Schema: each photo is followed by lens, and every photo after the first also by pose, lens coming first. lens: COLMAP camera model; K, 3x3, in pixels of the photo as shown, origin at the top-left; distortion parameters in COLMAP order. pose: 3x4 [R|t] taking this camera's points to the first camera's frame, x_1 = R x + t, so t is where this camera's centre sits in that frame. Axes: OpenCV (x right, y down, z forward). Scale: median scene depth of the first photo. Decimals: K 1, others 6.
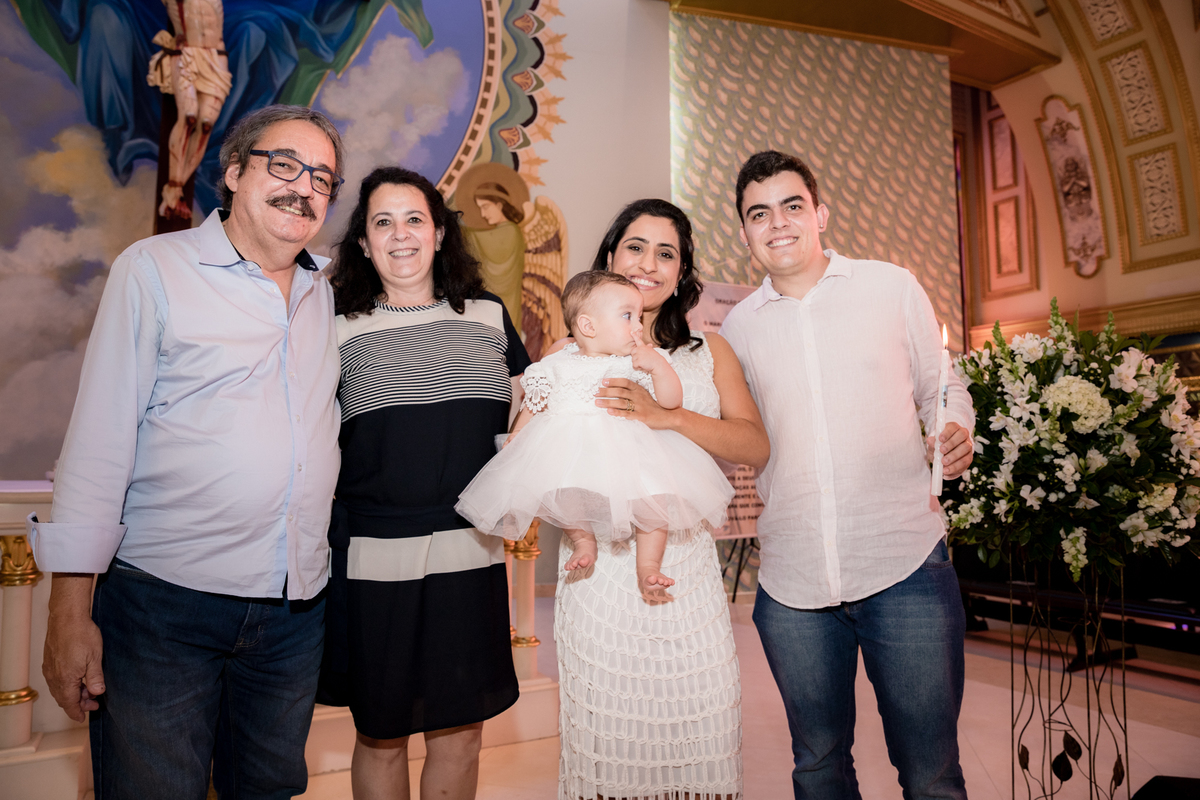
lens RADIAL K [[804.8, 0, 597.2], [0, 804.8, 402.0], [0, 0, 1]] dist [-0.113853, 0.085284]
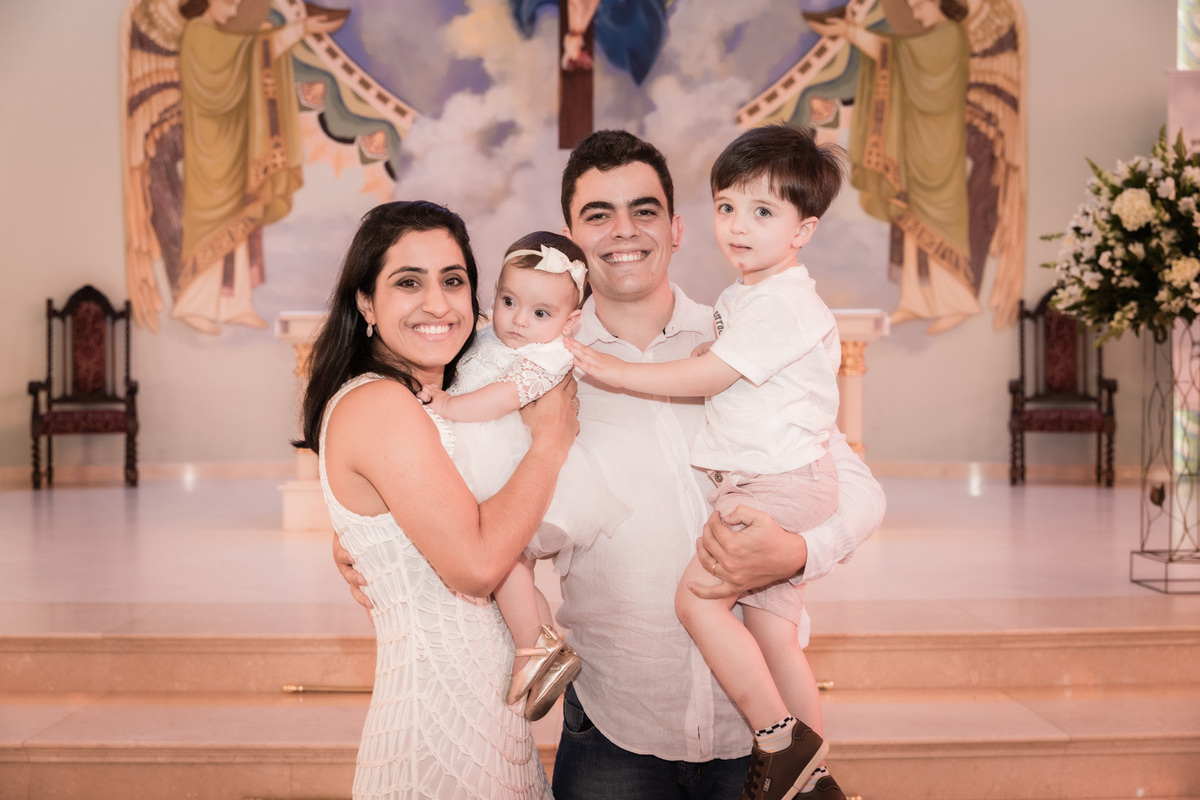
lens RADIAL K [[1367.2, 0, 600.7], [0, 1367.2, 398.5], [0, 0, 1]] dist [0.002919, 0.031582]
pose [[0.873043, 0.004842, -0.487620, 0.256540], [0.041860, 0.995516, 0.084833, 0.022929], [0.485844, -0.094474, 0.868925, -0.407258]]
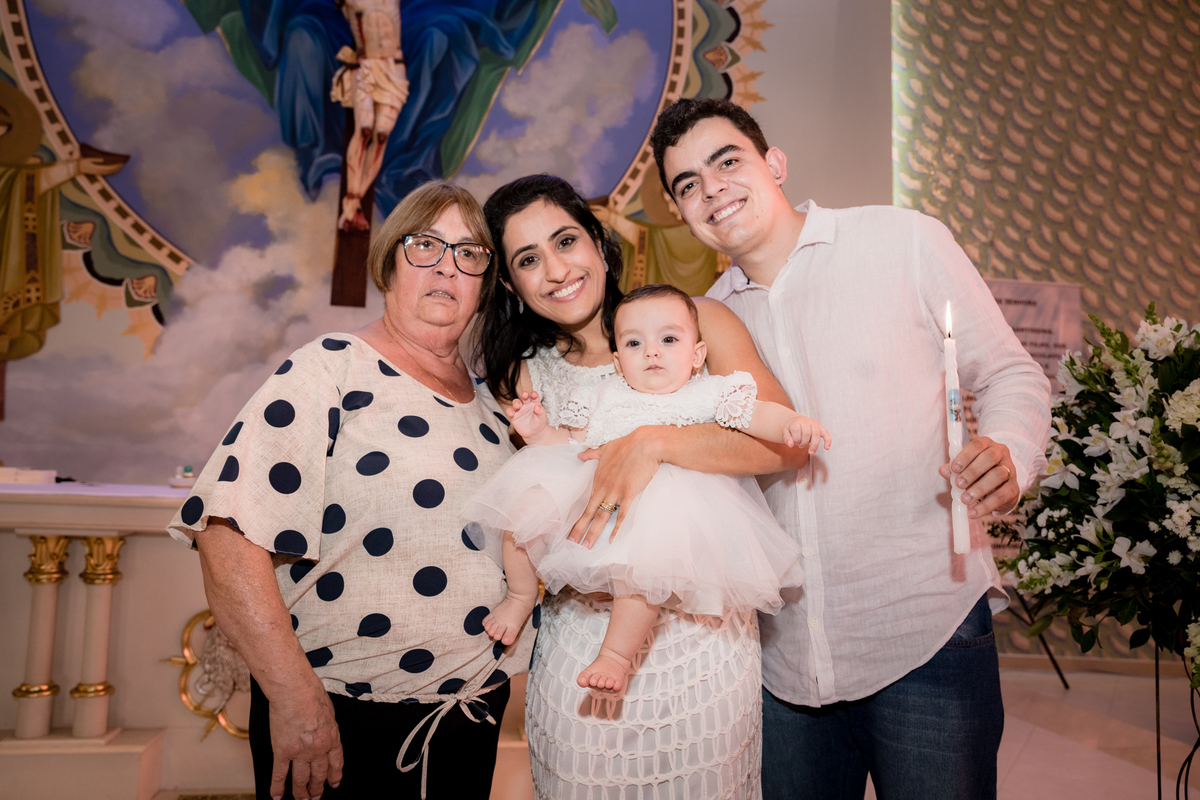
lens RADIAL K [[880.2, 0, 597.5], [0, 880.2, 402.0], [0, 0, 1]] dist [-0.094848, 0.093873]
pose [[0.948629, 0.003338, -0.316372, 0.091355], [-0.009320, 0.999805, -0.017397, 0.001297], [0.316253, 0.019452, 0.948476, 0.035503]]
